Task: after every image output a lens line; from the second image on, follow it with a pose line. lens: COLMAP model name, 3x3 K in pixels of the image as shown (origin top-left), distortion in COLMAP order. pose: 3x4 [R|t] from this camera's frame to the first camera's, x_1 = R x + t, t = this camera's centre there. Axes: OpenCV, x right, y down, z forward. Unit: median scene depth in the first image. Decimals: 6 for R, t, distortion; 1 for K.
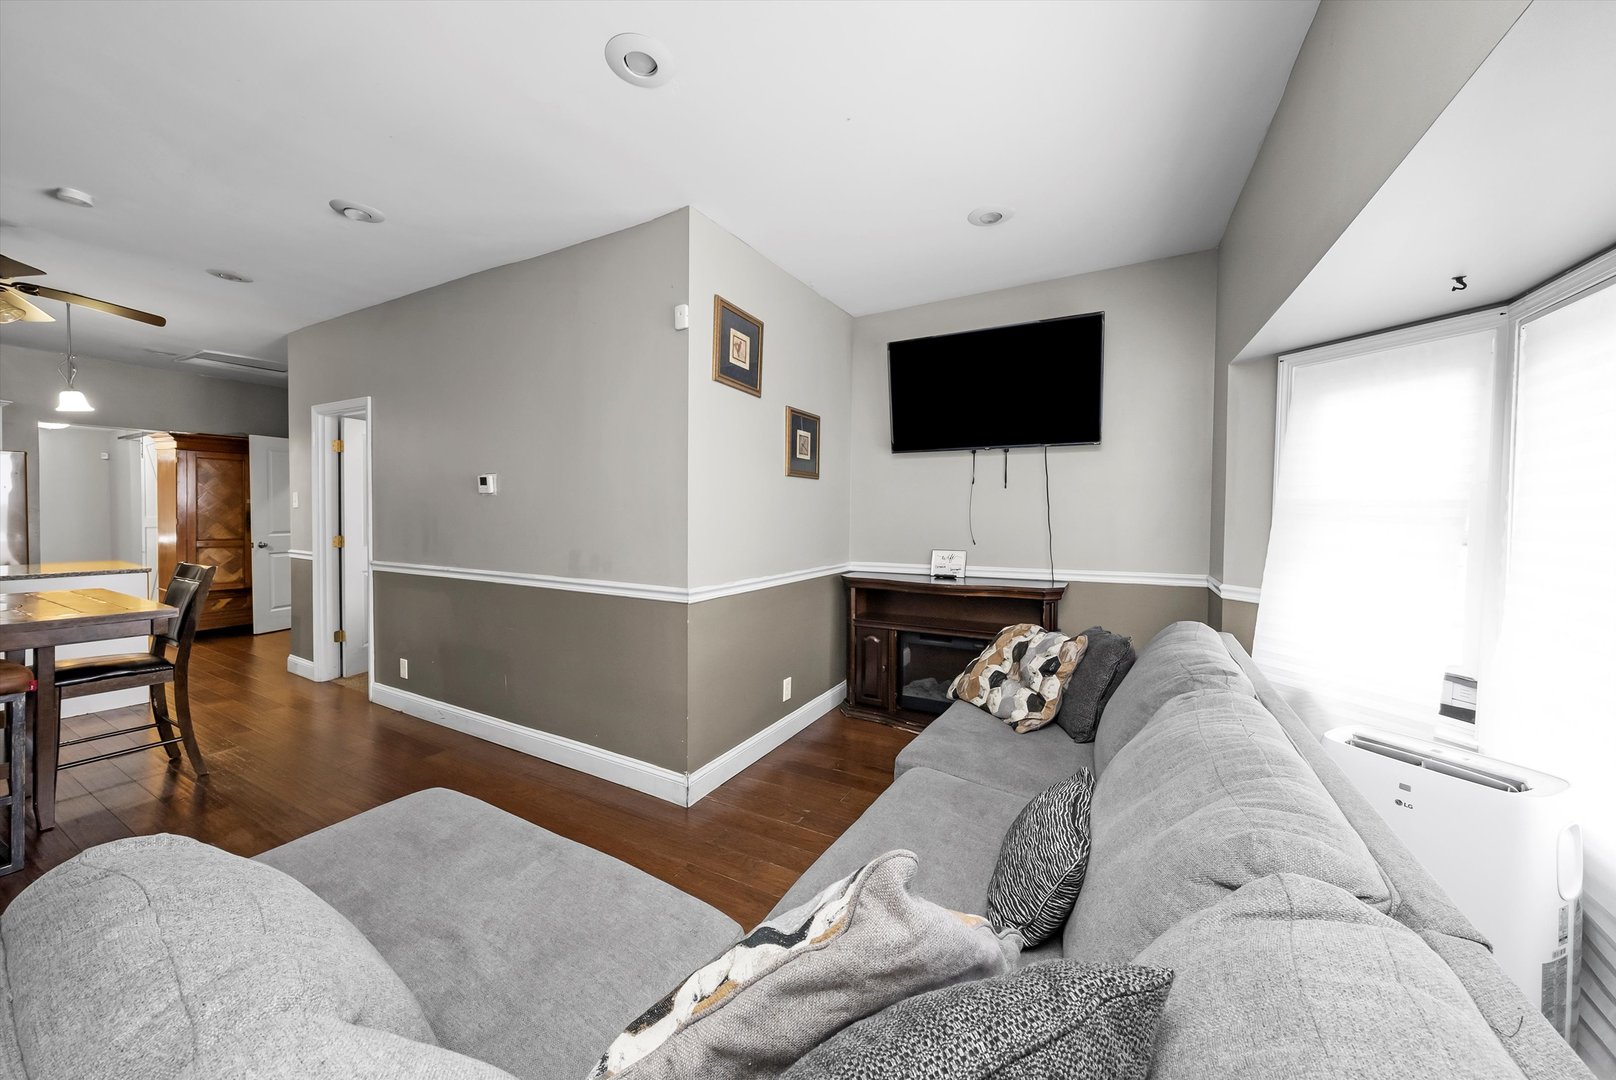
lens RADIAL K [[562.0, 0, 802.4], [0, 562.0, 528.4], [0, 0, 1]] dist [-0.000563, 0.000120]
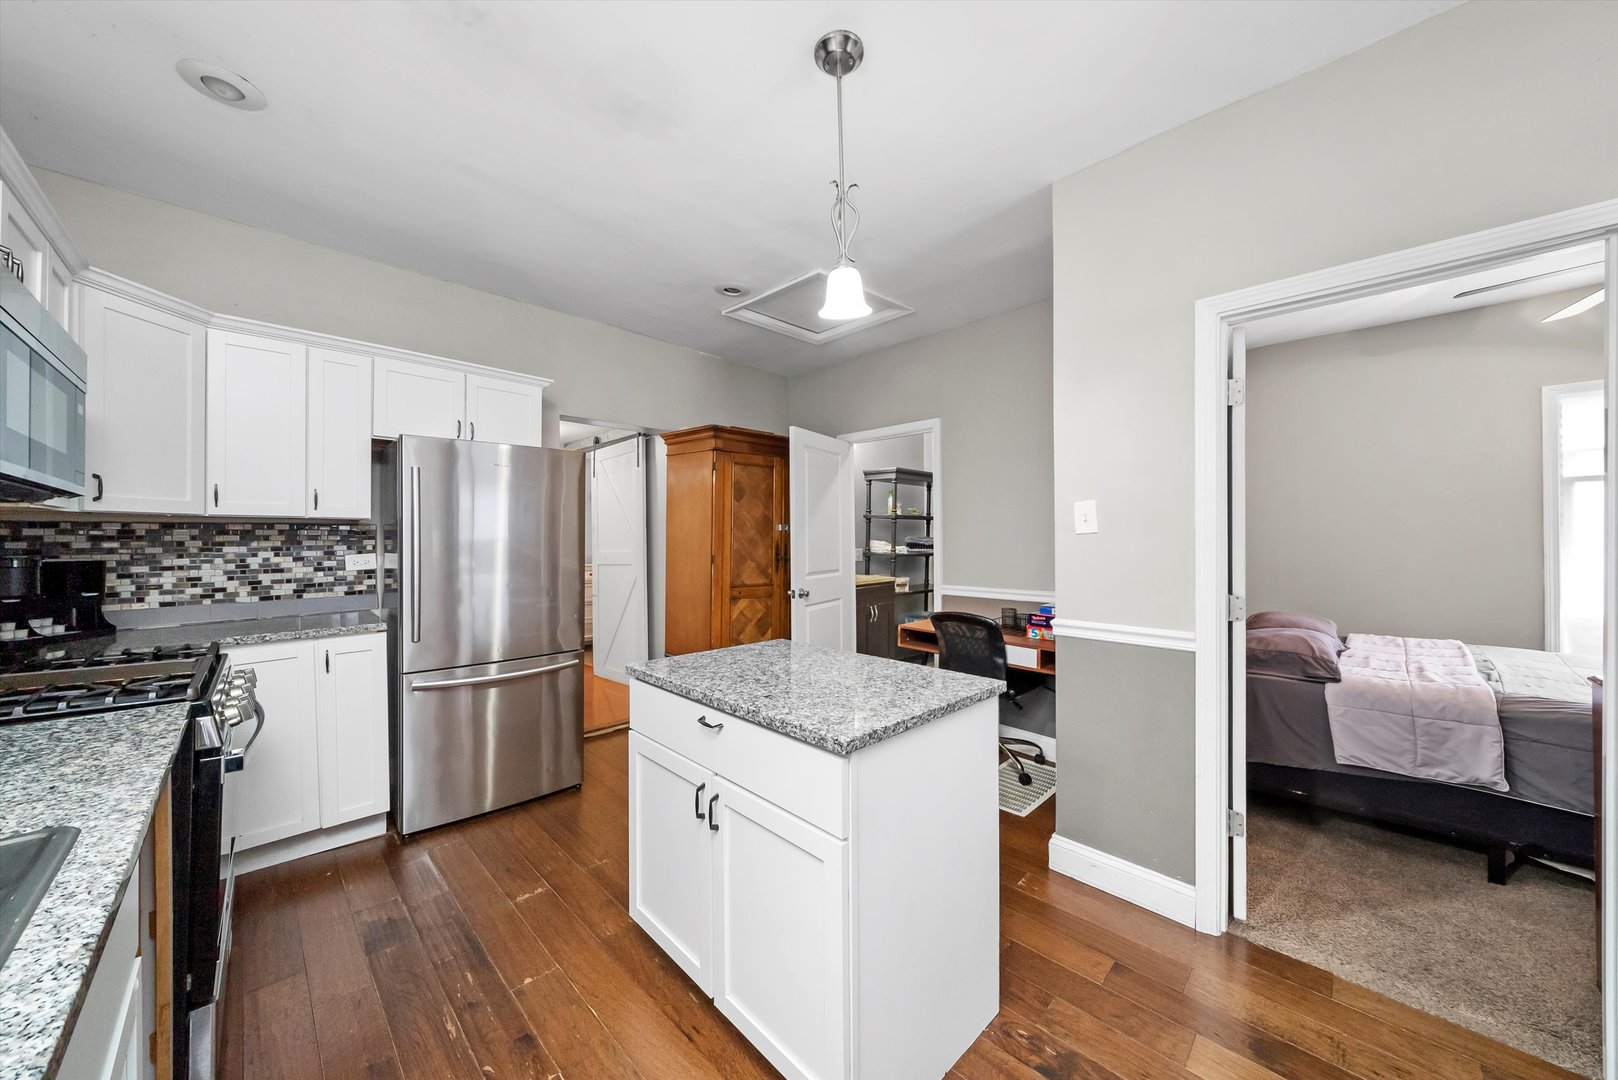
lens RADIAL K [[562.2, 0, 797.1], [0, 562.2, 537.4], [0, 0, 1]] dist [-0.005276, -0.000140]
pose [[0.955554, -0.011512, -0.294593, -1.577719], [0.000809, 0.999336, -0.036429, -0.025331], [0.294816, 0.034572, 0.954928, 0.744443]]
